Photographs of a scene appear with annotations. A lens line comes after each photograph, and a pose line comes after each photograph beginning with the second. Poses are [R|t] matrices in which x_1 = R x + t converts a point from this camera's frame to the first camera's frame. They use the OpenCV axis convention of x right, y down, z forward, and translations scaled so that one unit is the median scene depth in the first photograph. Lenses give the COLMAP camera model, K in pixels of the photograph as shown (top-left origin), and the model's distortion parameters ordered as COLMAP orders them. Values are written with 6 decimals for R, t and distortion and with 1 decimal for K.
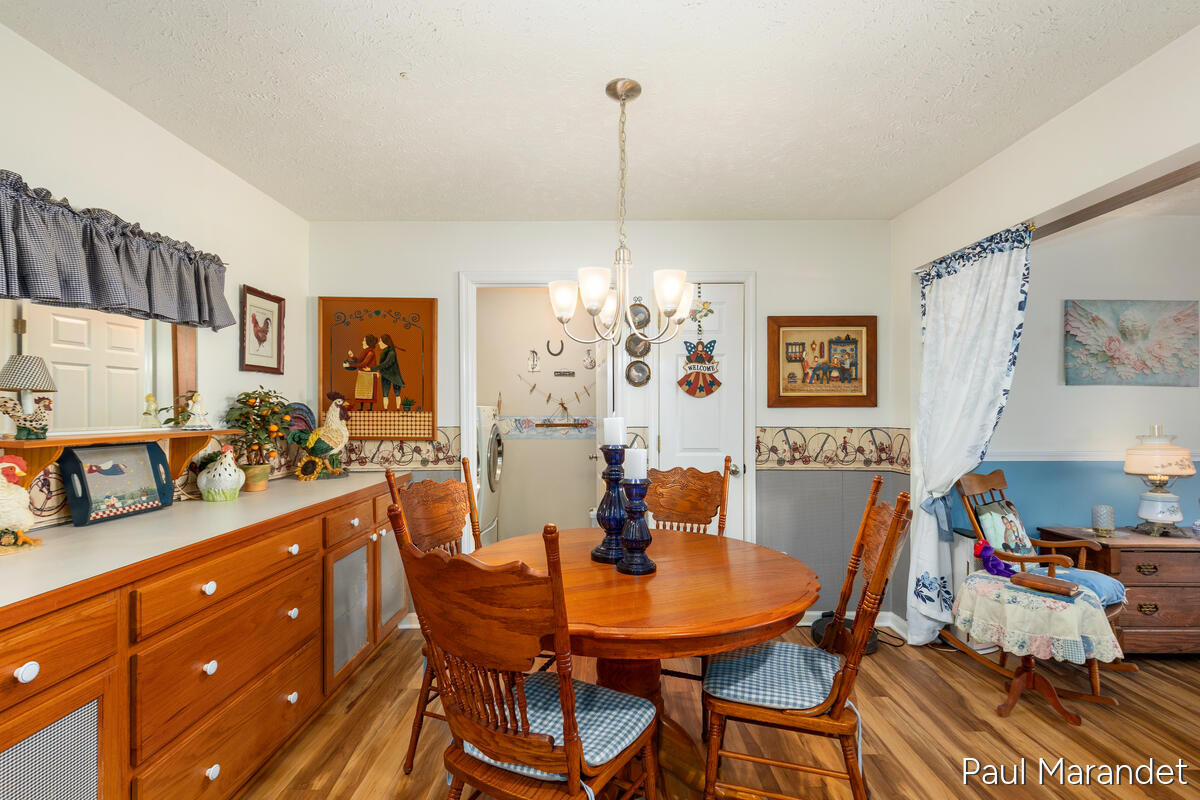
lens RADIAL K [[545.3, 0, 595.3], [0, 545.3, 412.3], [0, 0, 1]] dist [0.002186, 0.001662]
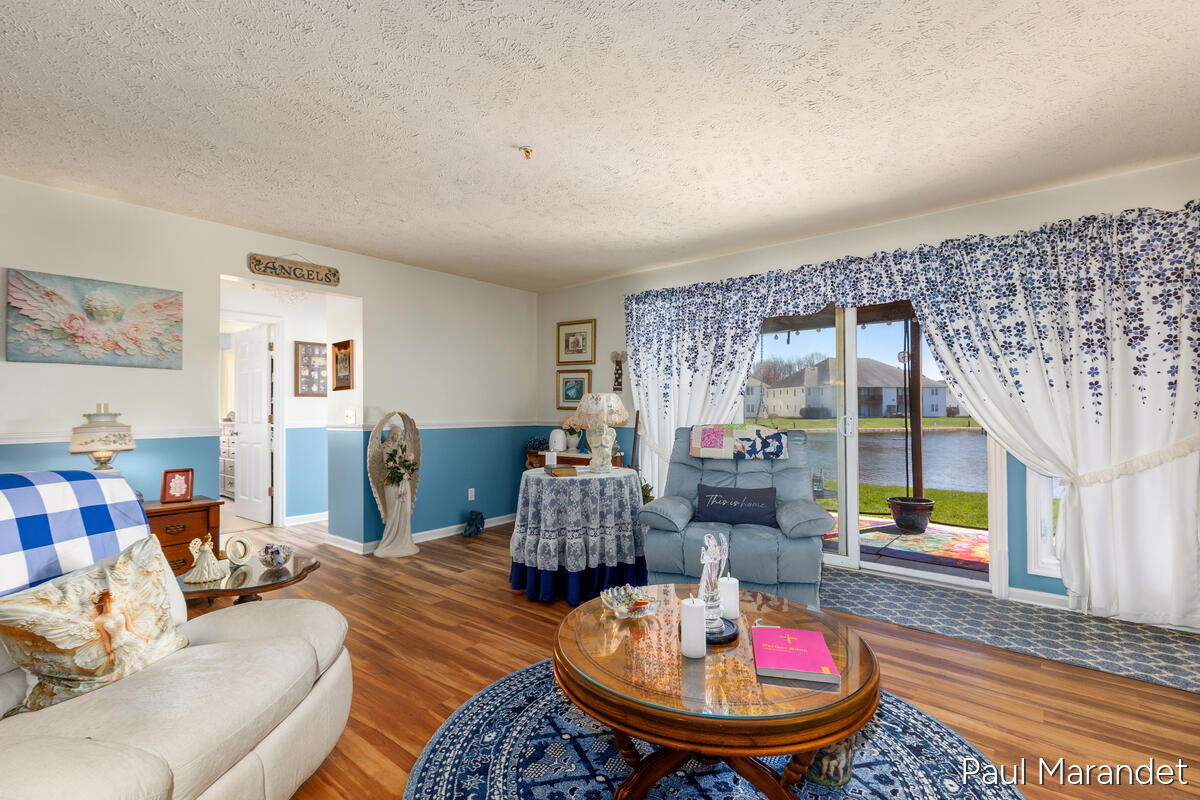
lens RADIAL K [[545.3, 0, 602.0], [0, 545.3, 407.6], [0, 0, 1]] dist [0.002186, 0.001662]
pose [[0.622861, -0.010105, 0.782268, 0.764336], [0.014136, 0.999899, 0.001660, 0.040751], [-0.782205, 0.010024, 0.622940, -0.351335]]
